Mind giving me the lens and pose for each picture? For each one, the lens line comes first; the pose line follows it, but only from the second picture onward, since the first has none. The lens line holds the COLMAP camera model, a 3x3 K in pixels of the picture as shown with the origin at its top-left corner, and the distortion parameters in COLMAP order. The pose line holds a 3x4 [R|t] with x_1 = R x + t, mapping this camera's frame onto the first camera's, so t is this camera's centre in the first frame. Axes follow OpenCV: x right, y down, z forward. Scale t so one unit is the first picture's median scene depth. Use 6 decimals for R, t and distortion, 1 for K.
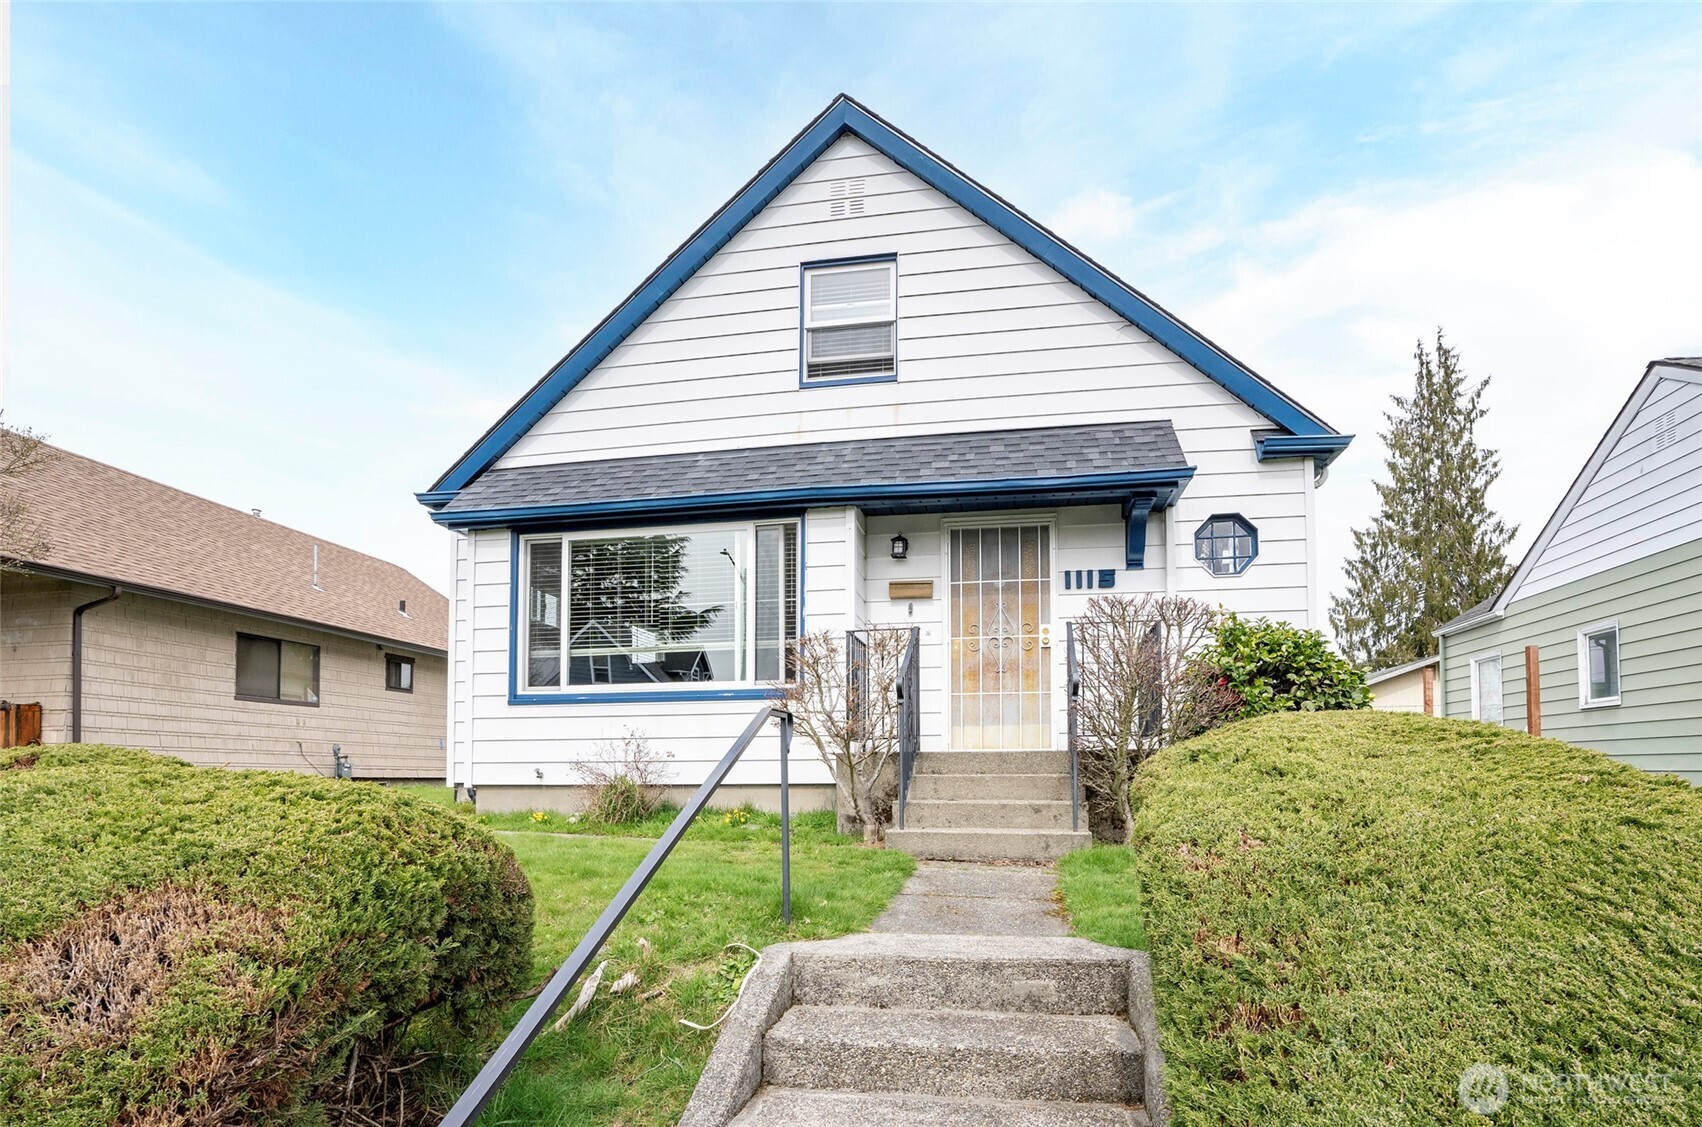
lens RADIAL K [[795.5, 0, 853.9], [0, 795.5, 695.7], [0, 0, 1]] dist [-0.063060, 0.020450]
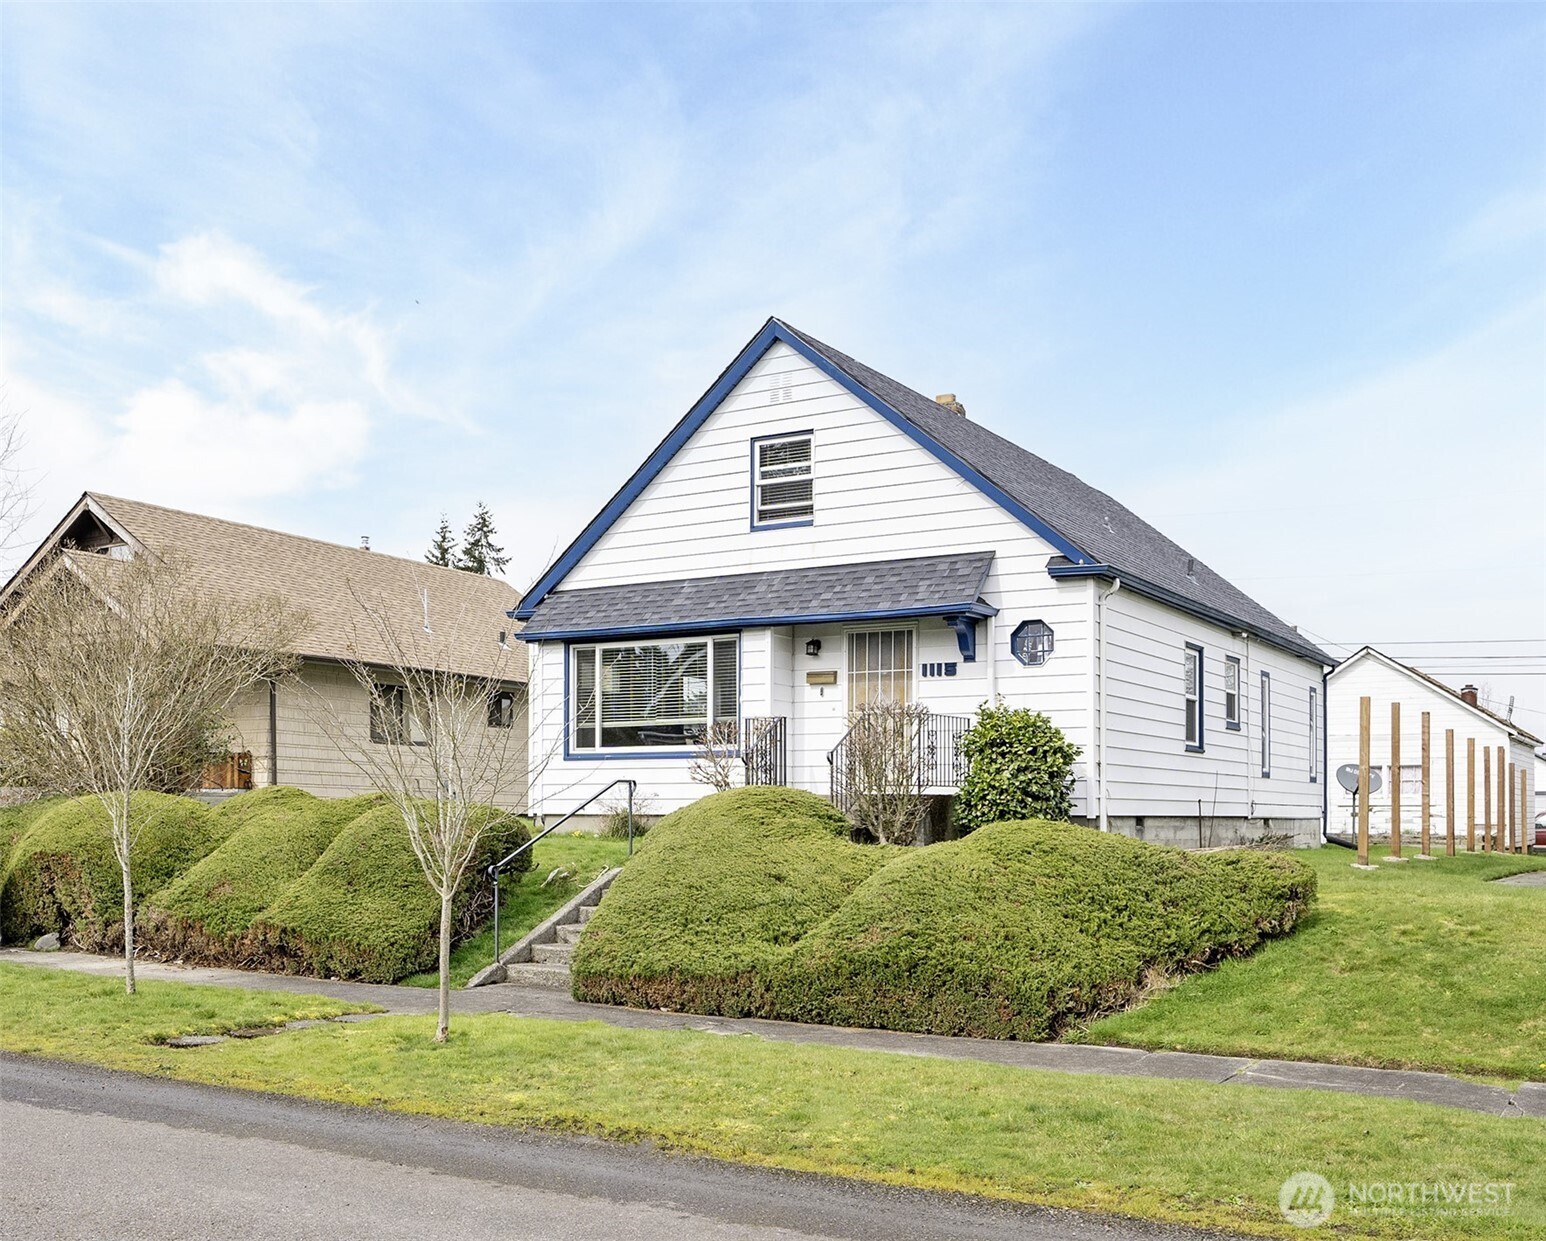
lens RADIAL K [[1461.5, 0, 772.0], [0, 1461.5, 621.9], [0, 0, 1]] dist [0.000943, -0.000483]
pose [[0.940198, -0.030958, -0.339220, 0.879750], [0.018125, 0.998997, -0.040934, -0.129605], [0.340147, 0.032337, 0.939816, -1.481112]]
